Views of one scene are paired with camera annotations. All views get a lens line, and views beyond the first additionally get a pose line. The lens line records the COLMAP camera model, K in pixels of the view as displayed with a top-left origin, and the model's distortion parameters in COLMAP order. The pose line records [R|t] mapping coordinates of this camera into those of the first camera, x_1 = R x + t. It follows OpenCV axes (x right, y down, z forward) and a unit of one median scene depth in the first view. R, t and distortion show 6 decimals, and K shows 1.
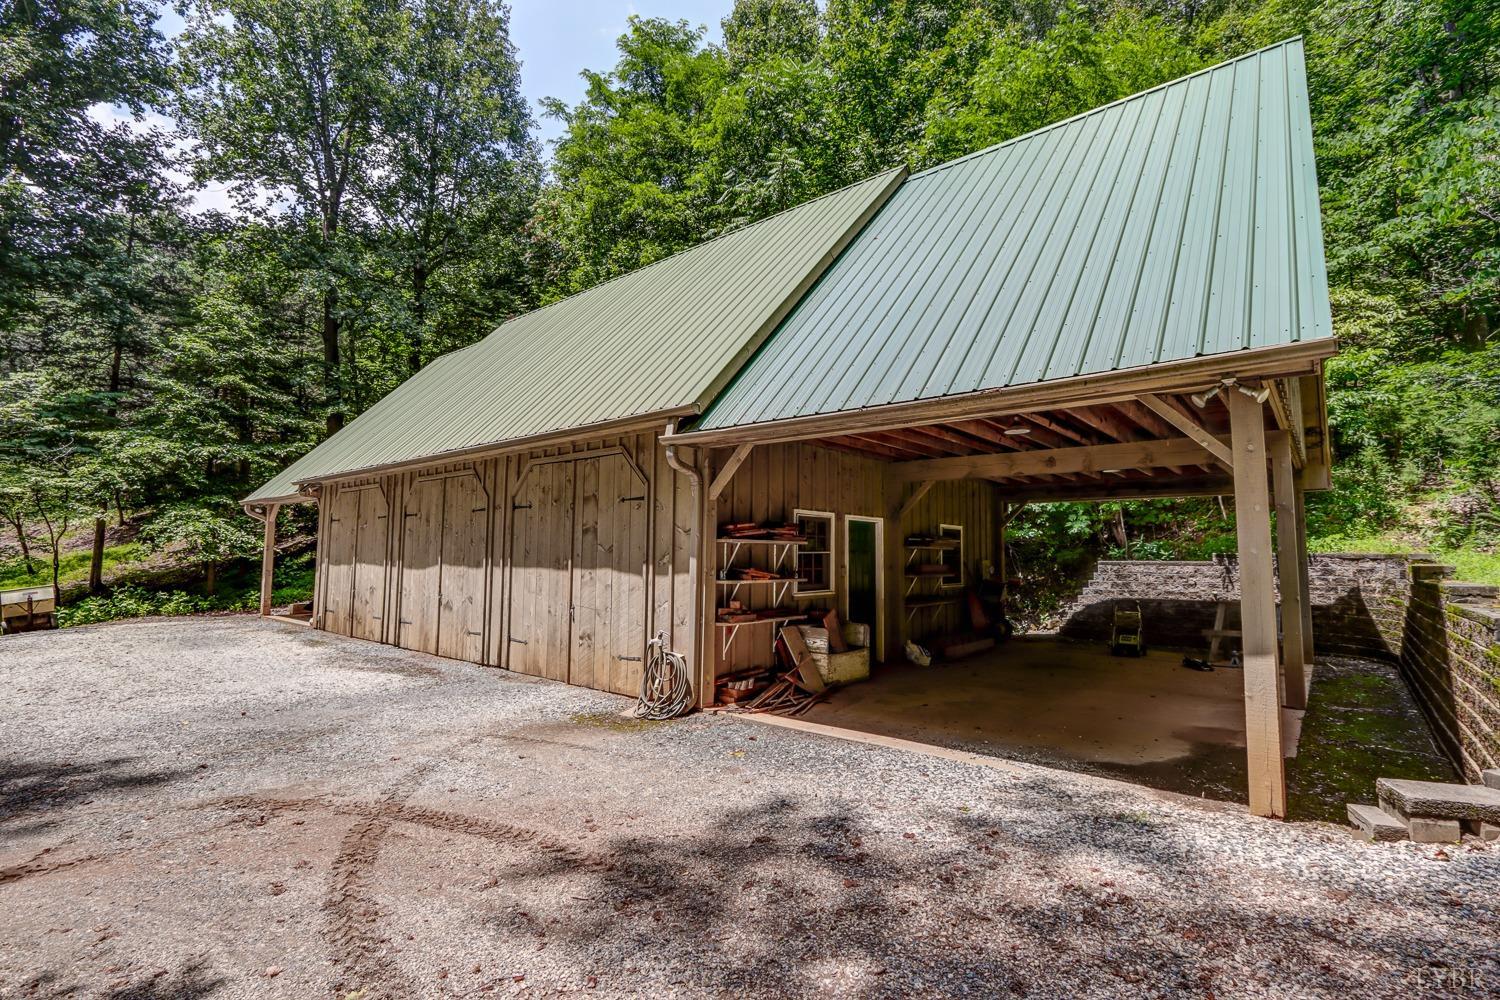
lens RADIAL K [[704.7, 0, 748.9], [0, 704.7, 497.9], [0, 0, 1]] dist [-0.000663, 0.000005]
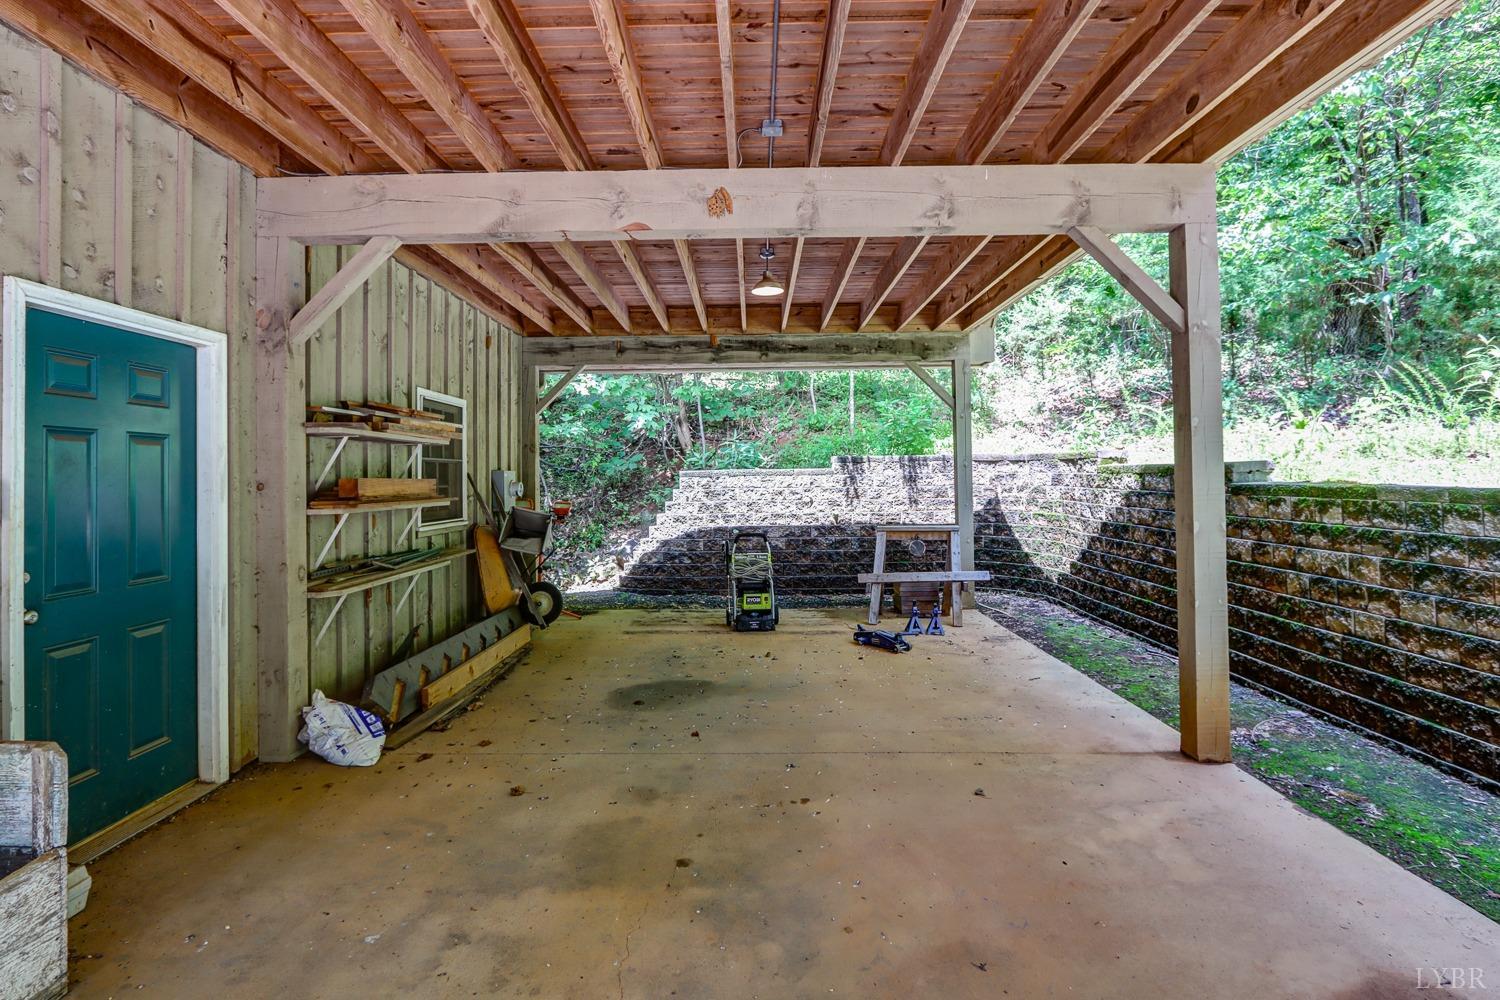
lens RADIAL K [[704.7, 0, 743.1], [0, 704.7, 470.4], [0, 0, 1]] dist [-0.000663, 0.000005]
pose [[0.768918, -0.009929, 0.639271, 0.141701], [-0.035758, 0.997647, 0.058504, 0.053691], [-0.638347, -0.067844, 0.766753, 0.512068]]
